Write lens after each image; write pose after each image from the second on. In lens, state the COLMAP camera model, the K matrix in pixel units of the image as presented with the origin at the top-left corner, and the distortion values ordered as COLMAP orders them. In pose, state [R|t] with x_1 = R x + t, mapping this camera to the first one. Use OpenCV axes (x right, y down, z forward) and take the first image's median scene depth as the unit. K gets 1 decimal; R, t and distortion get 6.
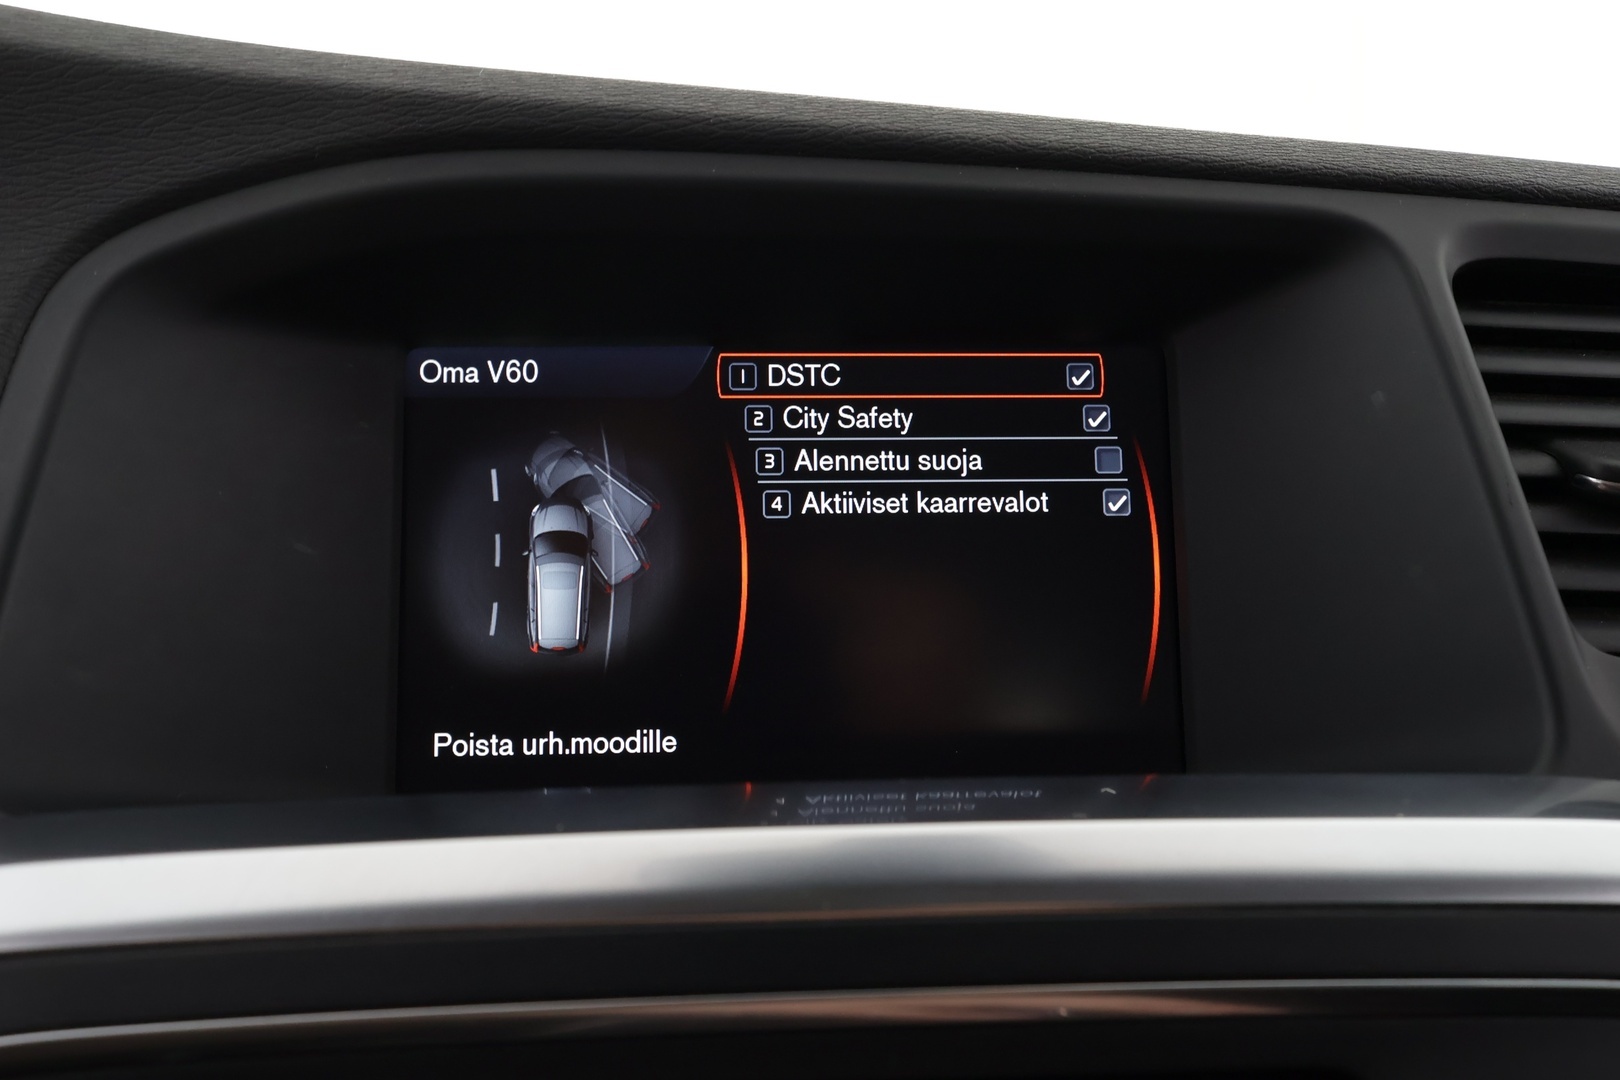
lens RADIAL K [[1285.8, 0, 821.3], [0, 1285.8, 537.6], [0, 0, 1]] dist [0.002052, 0.001345]
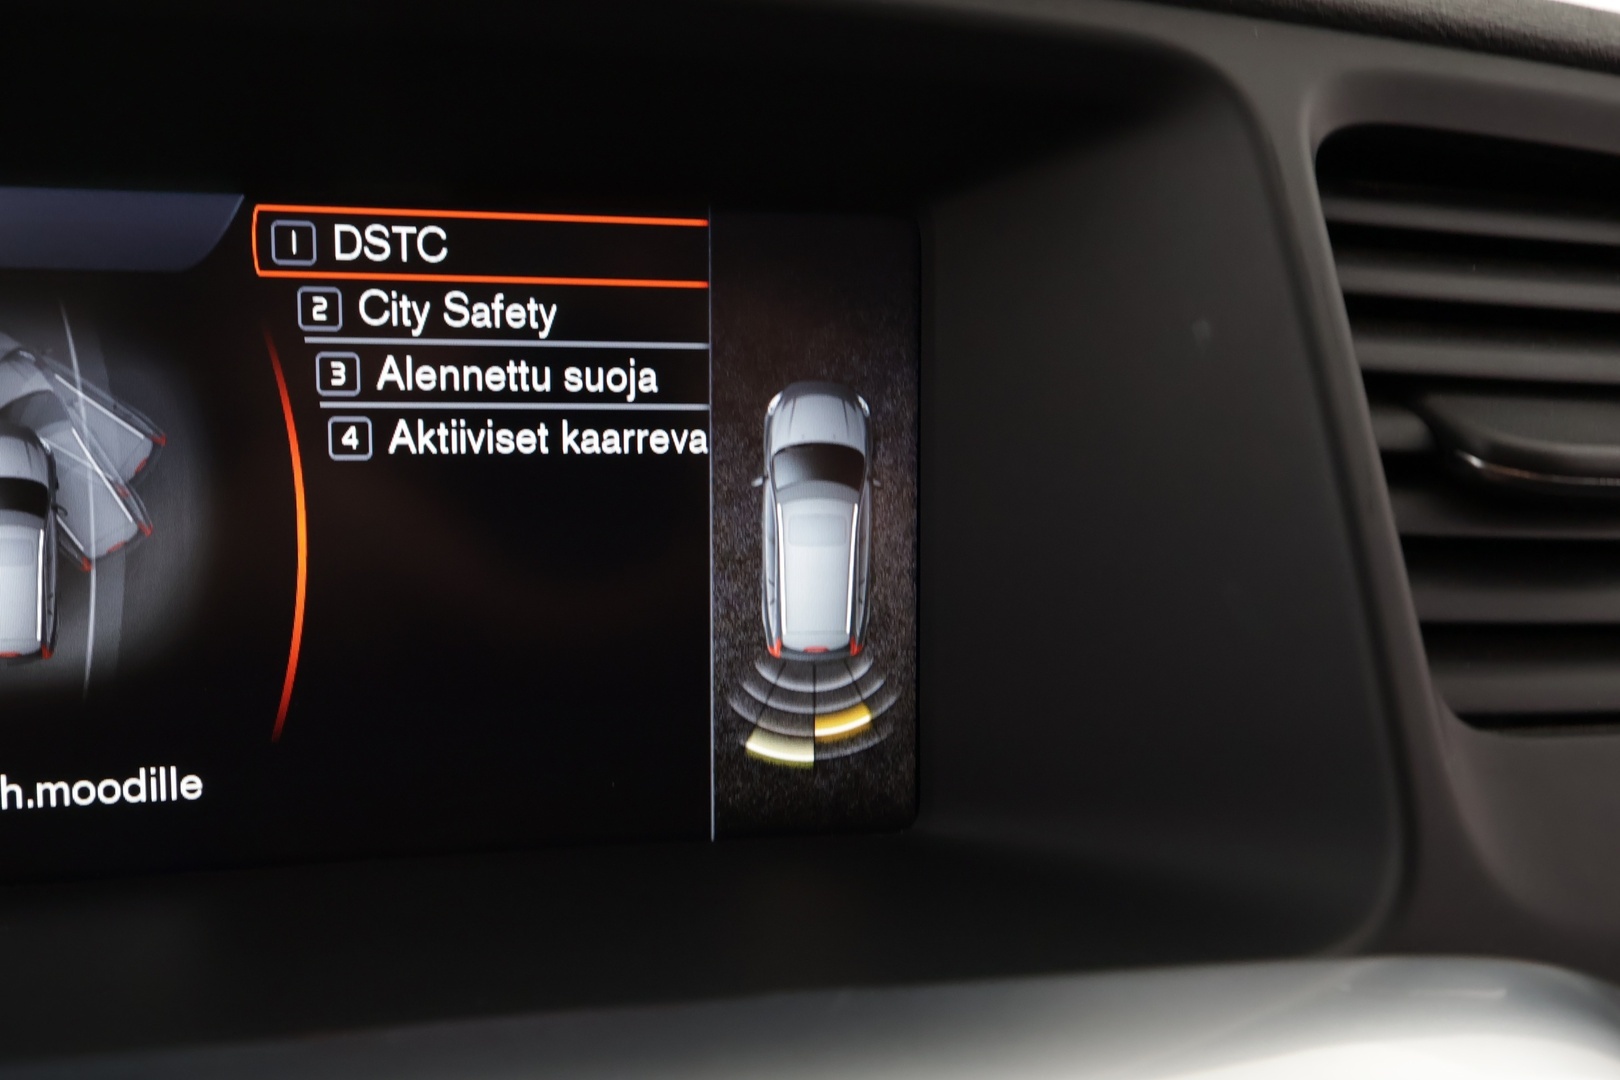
lens RADIAL K [[1285.8, 0, 800.9], [0, 1285.8, 541.2], [0, 0, 1]] dist [0.002052, 0.001345]
pose [[0.989960, 0.006734, 0.141187, 0.105657], [-0.032252, 0.983276, 0.179245, -0.102078], [-0.137618, -0.181999, 0.973621, 0.294625]]
